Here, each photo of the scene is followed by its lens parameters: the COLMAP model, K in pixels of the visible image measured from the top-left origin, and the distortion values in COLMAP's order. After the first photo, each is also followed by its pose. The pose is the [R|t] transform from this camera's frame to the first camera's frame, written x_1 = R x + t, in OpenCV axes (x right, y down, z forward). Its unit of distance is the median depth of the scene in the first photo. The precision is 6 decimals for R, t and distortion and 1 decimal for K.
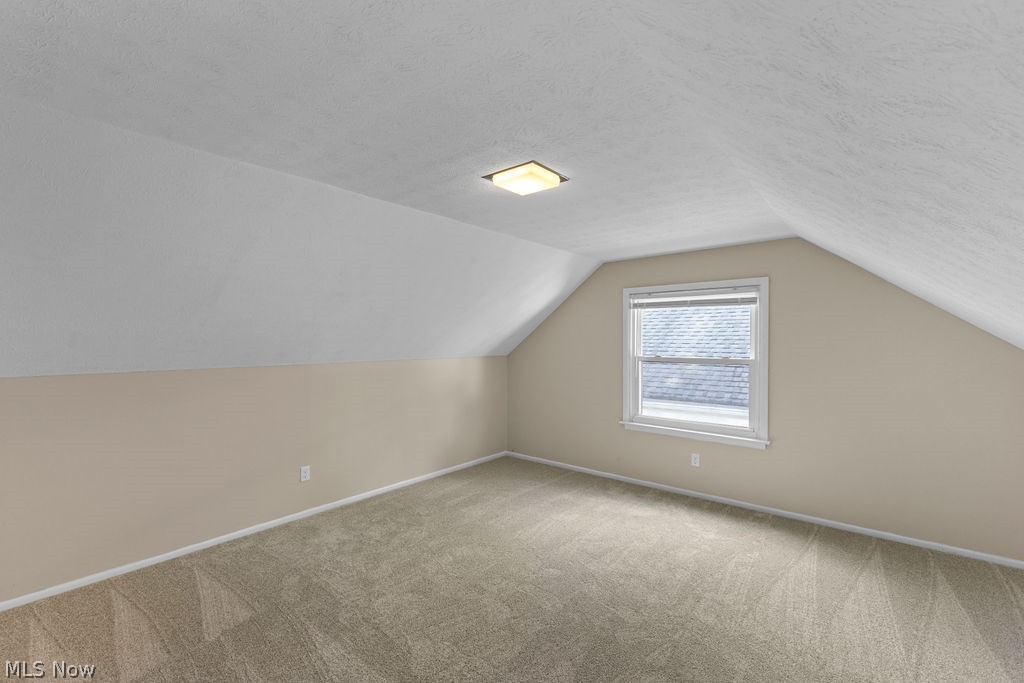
lens RADIAL K [[435.9, 0, 504.5], [0, 435.9, 339.1], [0, 0, 1]] dist [0.003252, -0.000113]
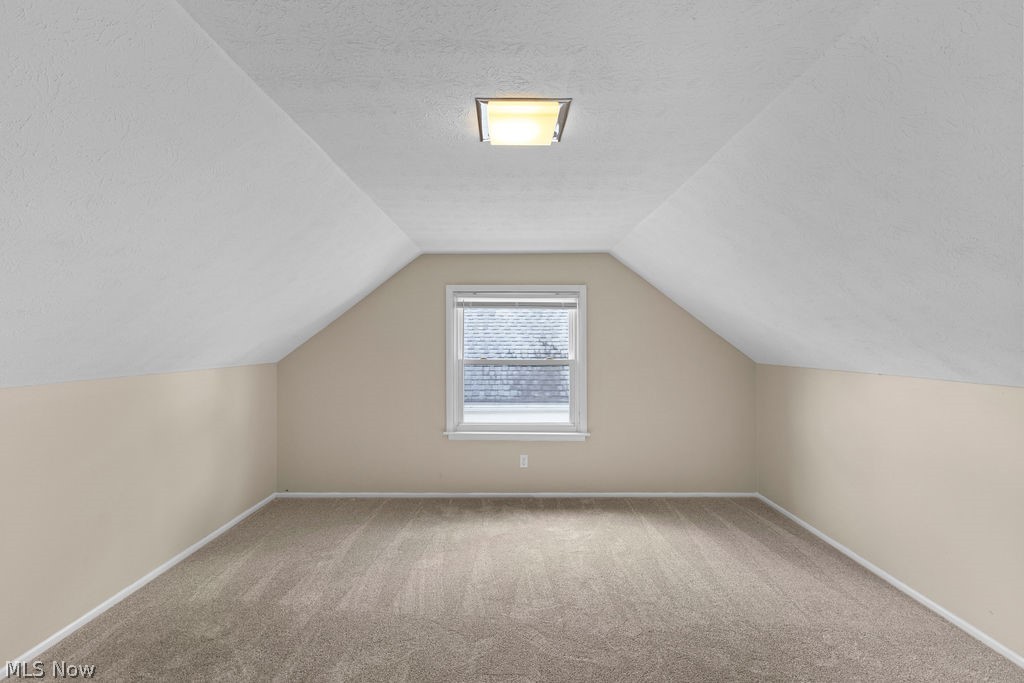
lens RADIAL K [[435.9, 0, 504.5], [0, 435.9, 339.1], [0, 0, 1]] dist [0.003252, -0.000113]
pose [[0.763376, 0.003032, 0.645947, -0.245473], [-0.001648, 0.999995, -0.002747, -0.001468], [-0.645952, 0.001033, 0.763378, 0.260864]]
